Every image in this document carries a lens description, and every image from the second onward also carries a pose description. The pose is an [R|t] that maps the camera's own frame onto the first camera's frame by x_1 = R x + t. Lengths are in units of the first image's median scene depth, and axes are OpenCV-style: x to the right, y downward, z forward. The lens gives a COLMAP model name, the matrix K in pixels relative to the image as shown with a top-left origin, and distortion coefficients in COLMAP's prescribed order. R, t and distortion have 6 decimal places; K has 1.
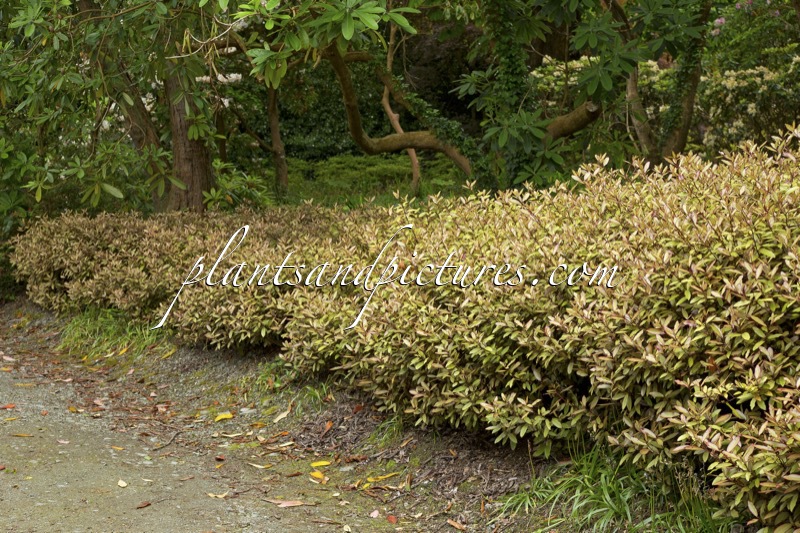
lens RADIAL K [[1343.1, 0, 399.7], [0, 1343.1, 268.4], [0, 0, 1]] dist [0.078049, 0.000000]
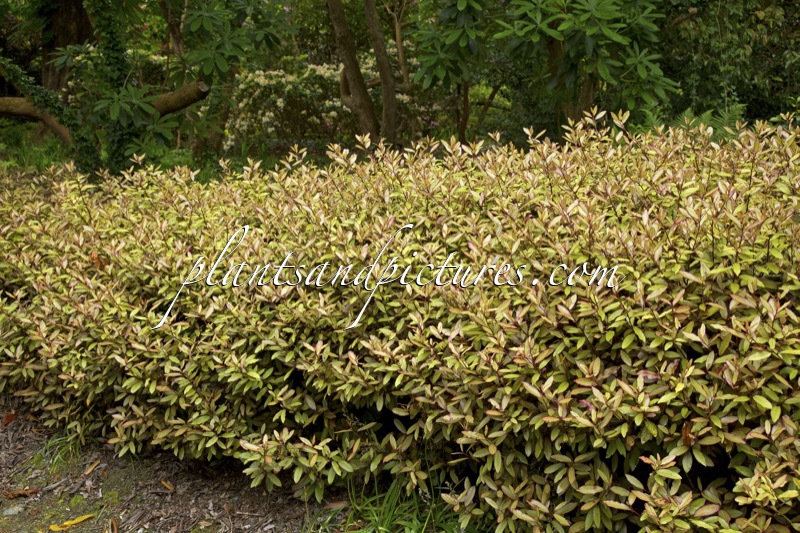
lens RADIAL K [[946.7, 0, 400.9], [0, 946.7, 262.3], [0, 0, 1]] dist [0.070716, 0.000000]
pose [[0.892966, -0.002986, 0.450113, -0.090531], [-0.018400, 0.998900, 0.043130, -0.026401], [-0.449747, -0.046796, 0.891929, 0.395618]]
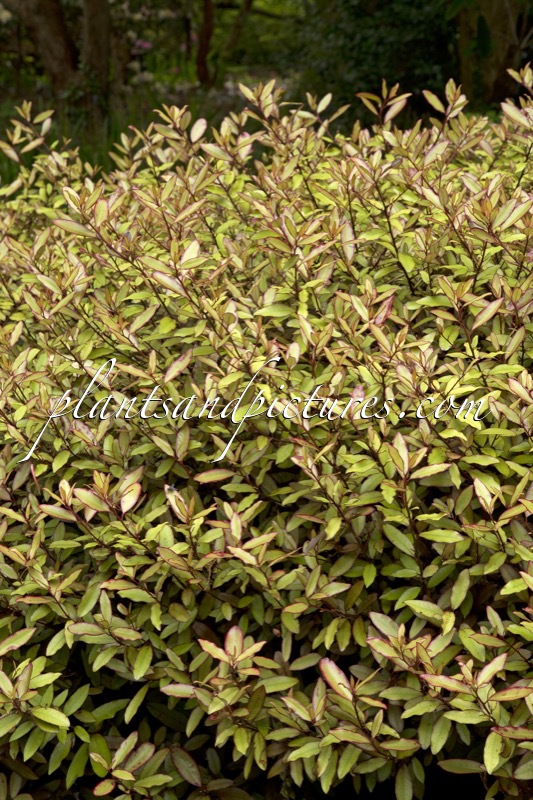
lens RADIAL K [[1688.6, 0, 267.6], [0, 1688.6, 398.2], [0, 0, 1]] dist [0.321736, 0.000000]
pose [[0.841867, -0.060115, 0.536327, -0.081996], [0.007168, 0.994935, 0.100267, -0.042371], [-0.539638, -0.080567, 0.838034, 0.551566]]
